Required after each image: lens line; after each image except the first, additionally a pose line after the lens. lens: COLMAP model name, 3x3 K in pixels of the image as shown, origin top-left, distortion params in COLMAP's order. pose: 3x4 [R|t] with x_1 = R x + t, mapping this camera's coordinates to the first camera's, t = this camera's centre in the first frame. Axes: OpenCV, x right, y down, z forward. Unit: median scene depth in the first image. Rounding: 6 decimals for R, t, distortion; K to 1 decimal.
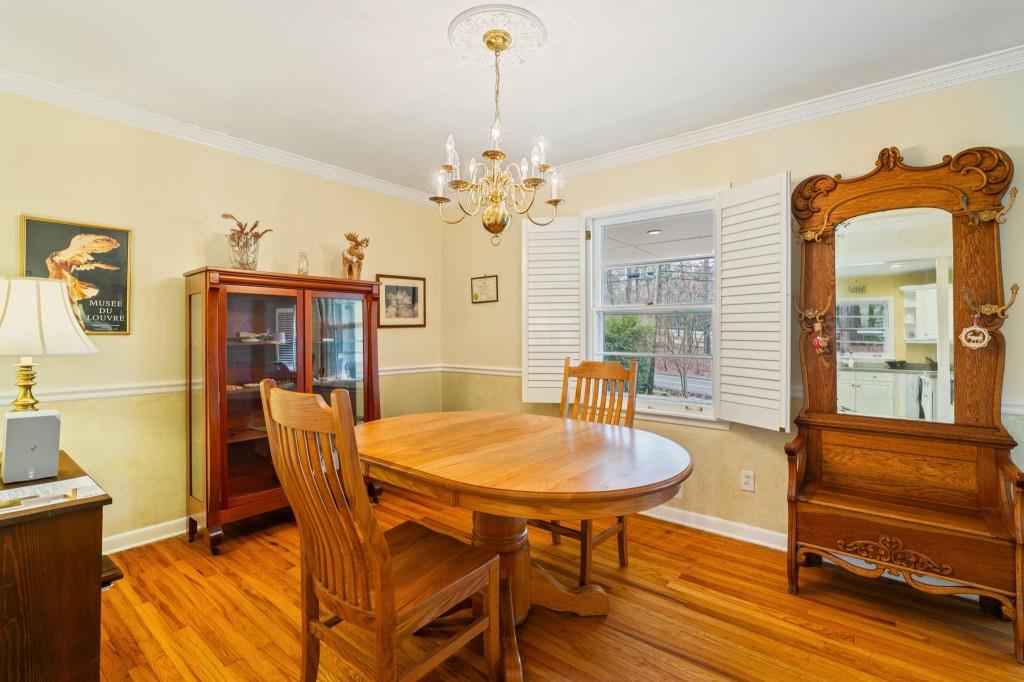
lens RADIAL K [[465.0, 0, 513.5], [0, 465.0, 334.8], [0, 0, 1]] dist [-0.002766, 0.002022]
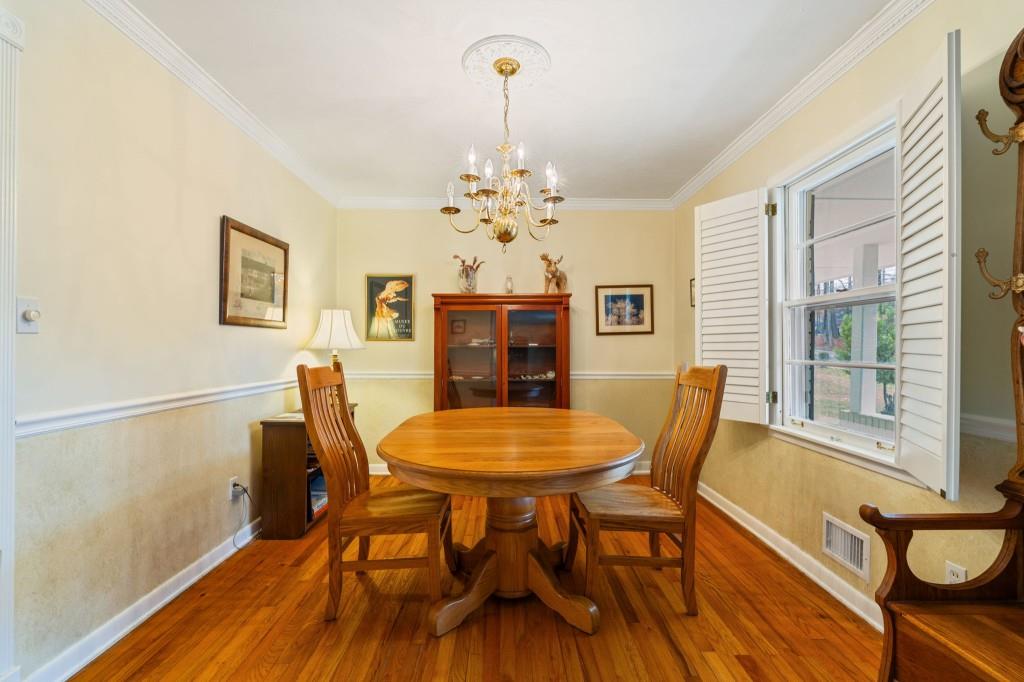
lens RADIAL K [[465.0, 0, 520.2], [0, 465.0, 347.0], [0, 0, 1]] dist [-0.002766, 0.002022]
pose [[0.660425, -0.001665, -0.750891, 0.607986], [-0.003021, 0.999984, -0.004874, 0.027983], [0.750886, 0.005488, 0.660409, 0.217310]]
